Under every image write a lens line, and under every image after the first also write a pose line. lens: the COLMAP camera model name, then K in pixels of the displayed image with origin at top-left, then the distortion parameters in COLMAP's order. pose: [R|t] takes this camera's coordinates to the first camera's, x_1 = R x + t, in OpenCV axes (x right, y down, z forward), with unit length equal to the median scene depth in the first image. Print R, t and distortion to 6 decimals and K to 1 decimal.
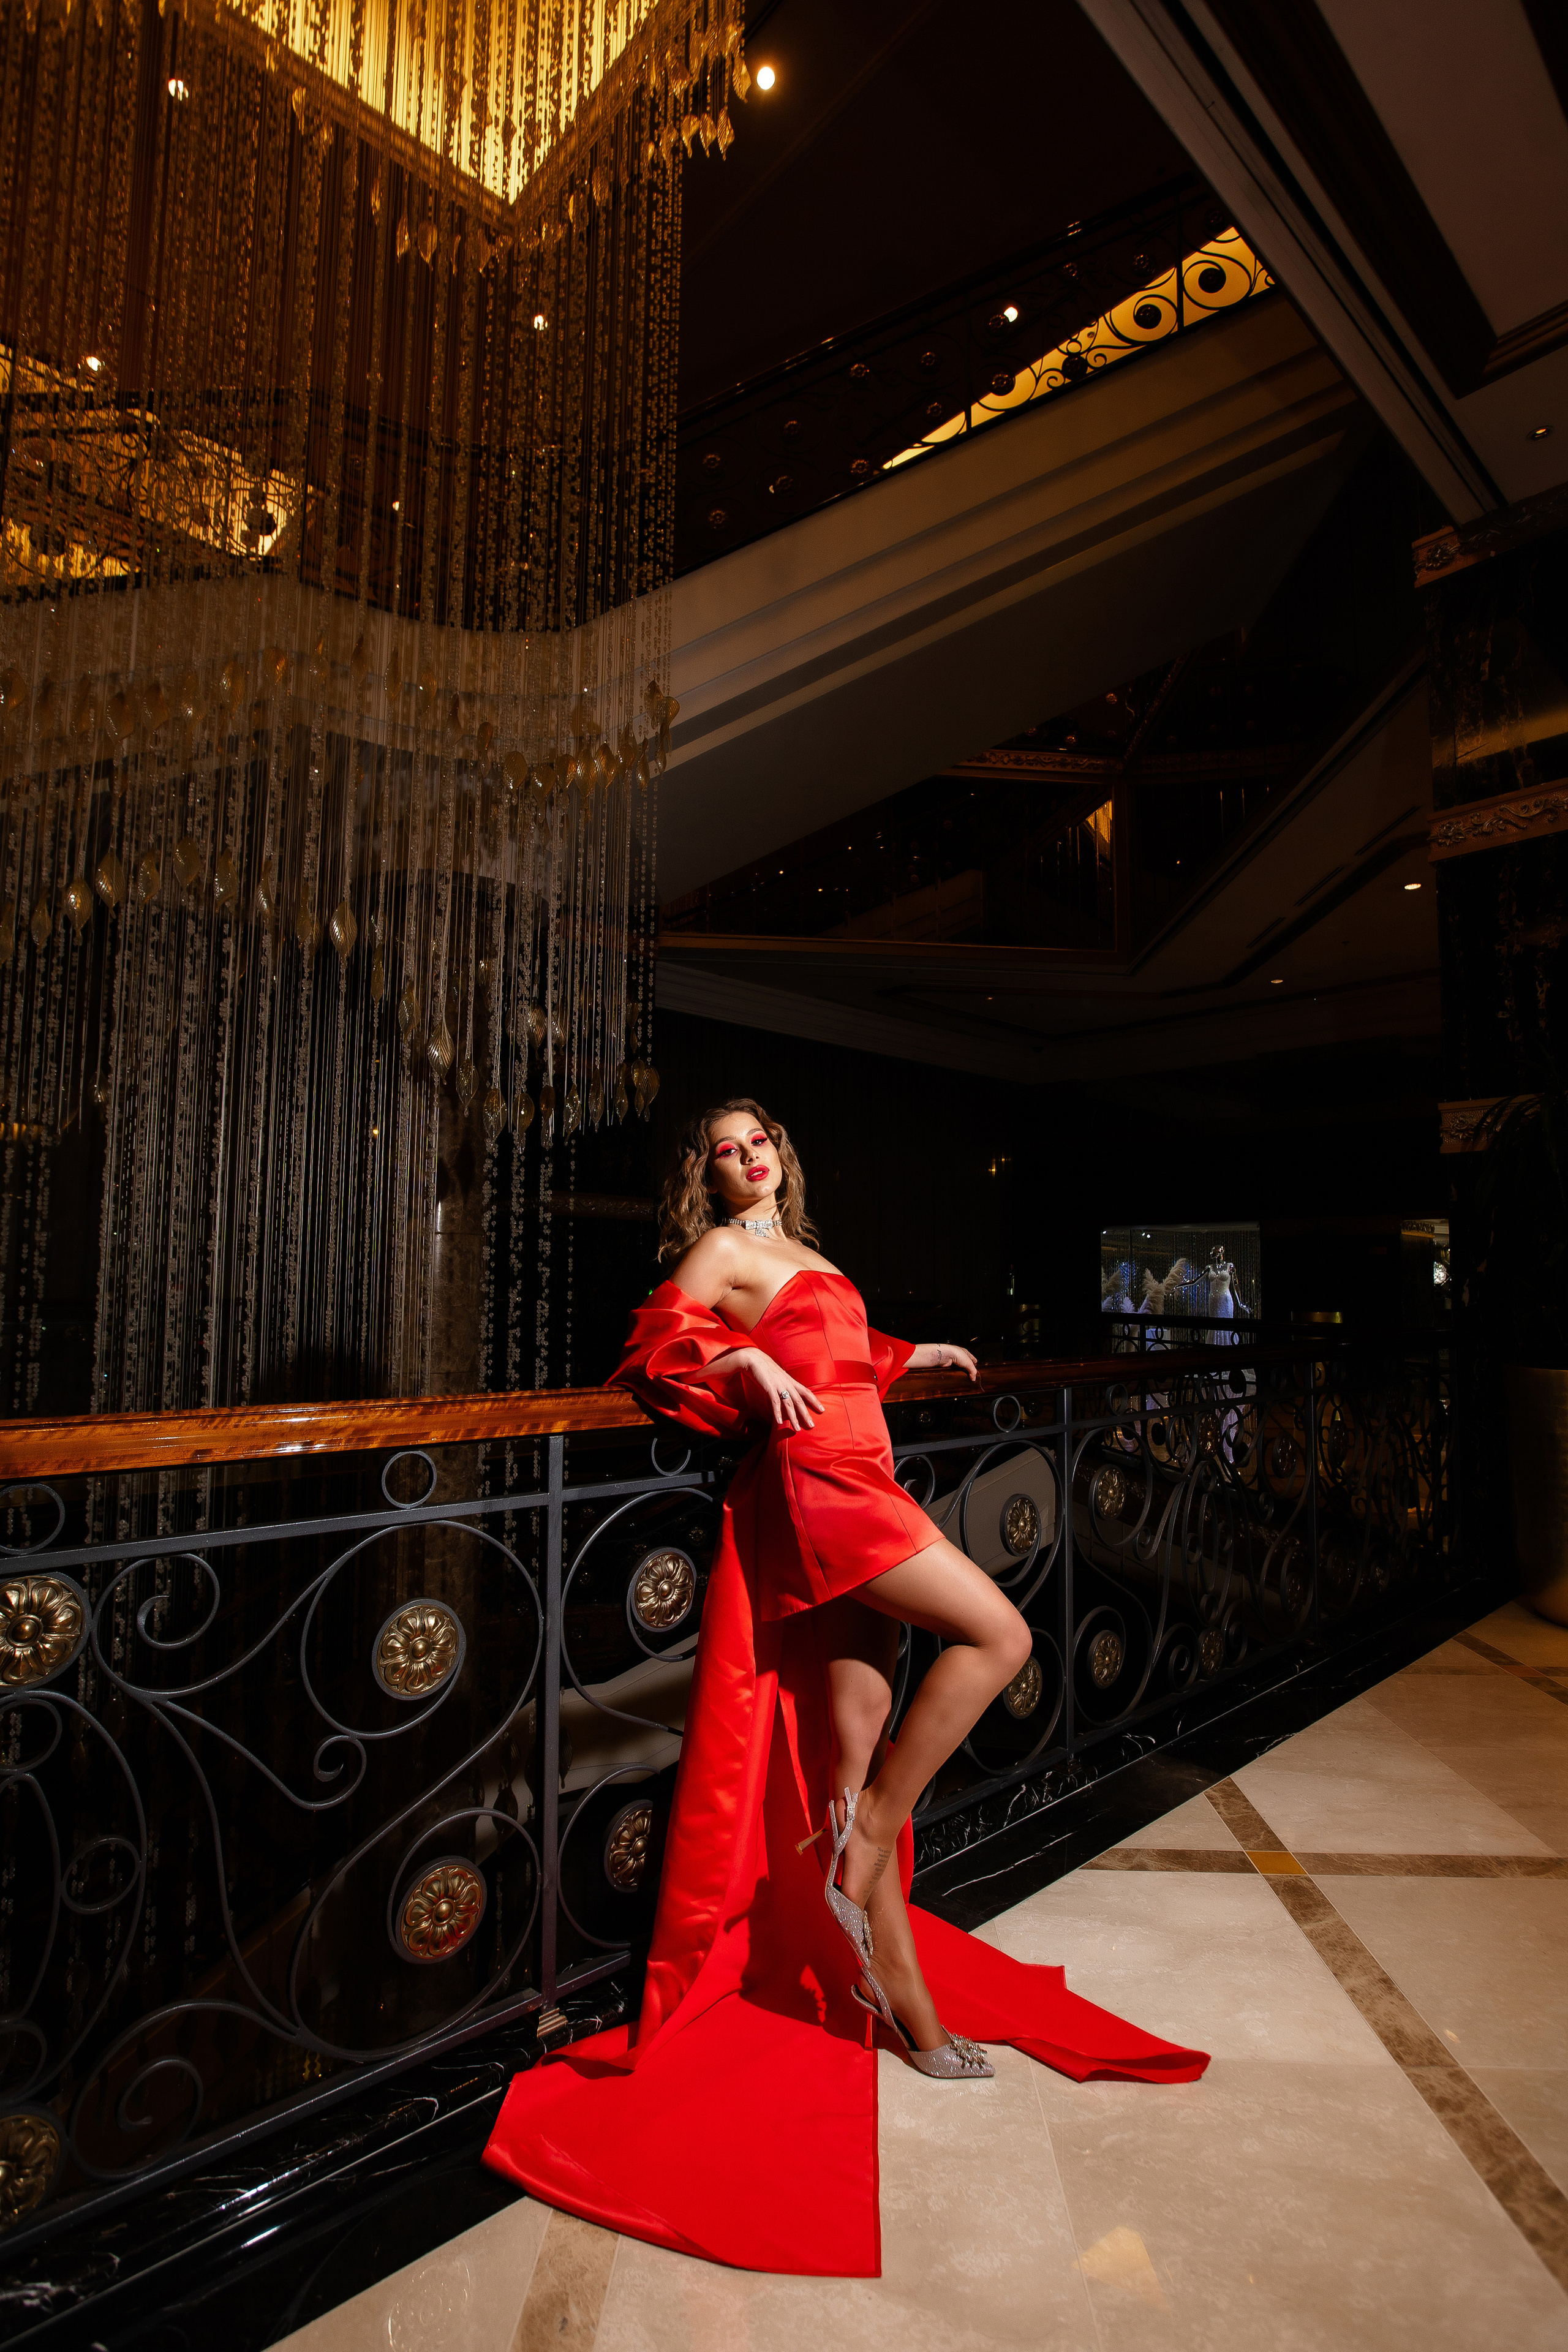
lens RADIAL K [[1154.3, 0, 784.0], [0, 1154.3, 1176.0], [0, 0, 1]] dist [-0.000990, 0.000105]
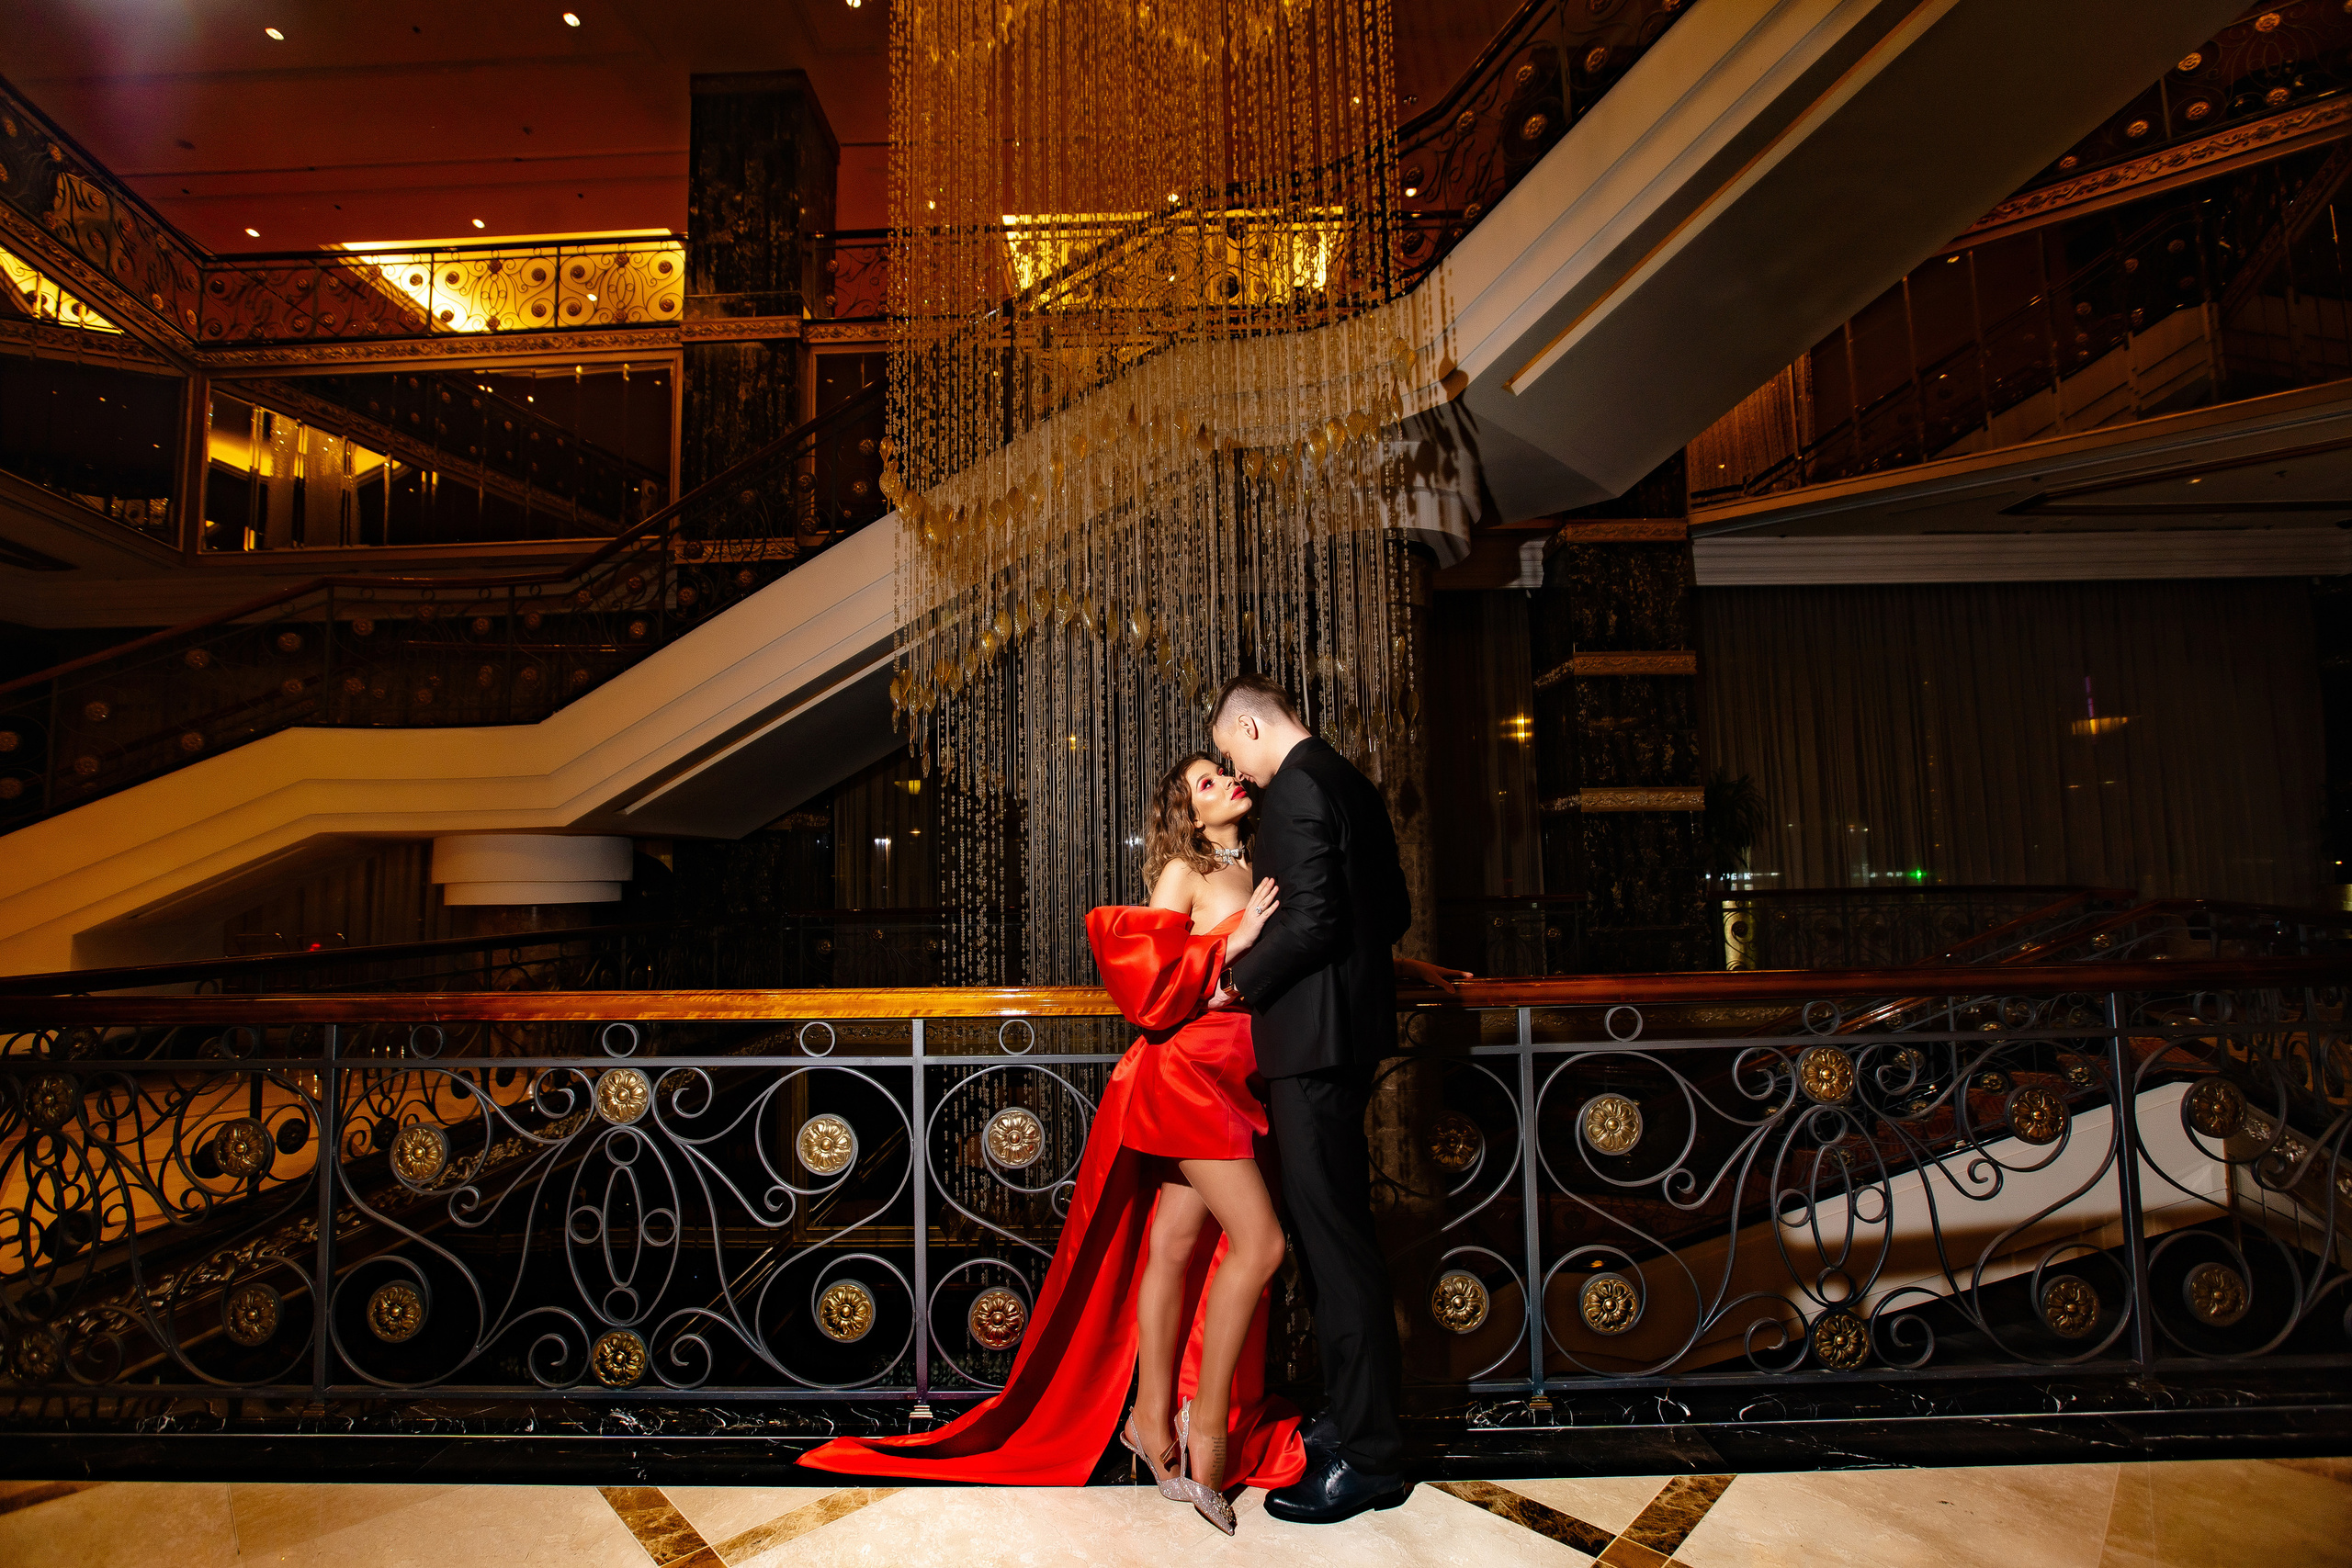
lens RADIAL K [[1091.4, 0, 1176.0], [0, 1091.4, 784.0], [0, 0, 1]] dist [-0.030092, 0.016099]
pose [[0.718725, -0.083441, -0.690270, 0.789239], [0.090814, 0.995534, -0.025784, -0.003867], [0.689338, -0.044155, 0.723093, 0.190473]]
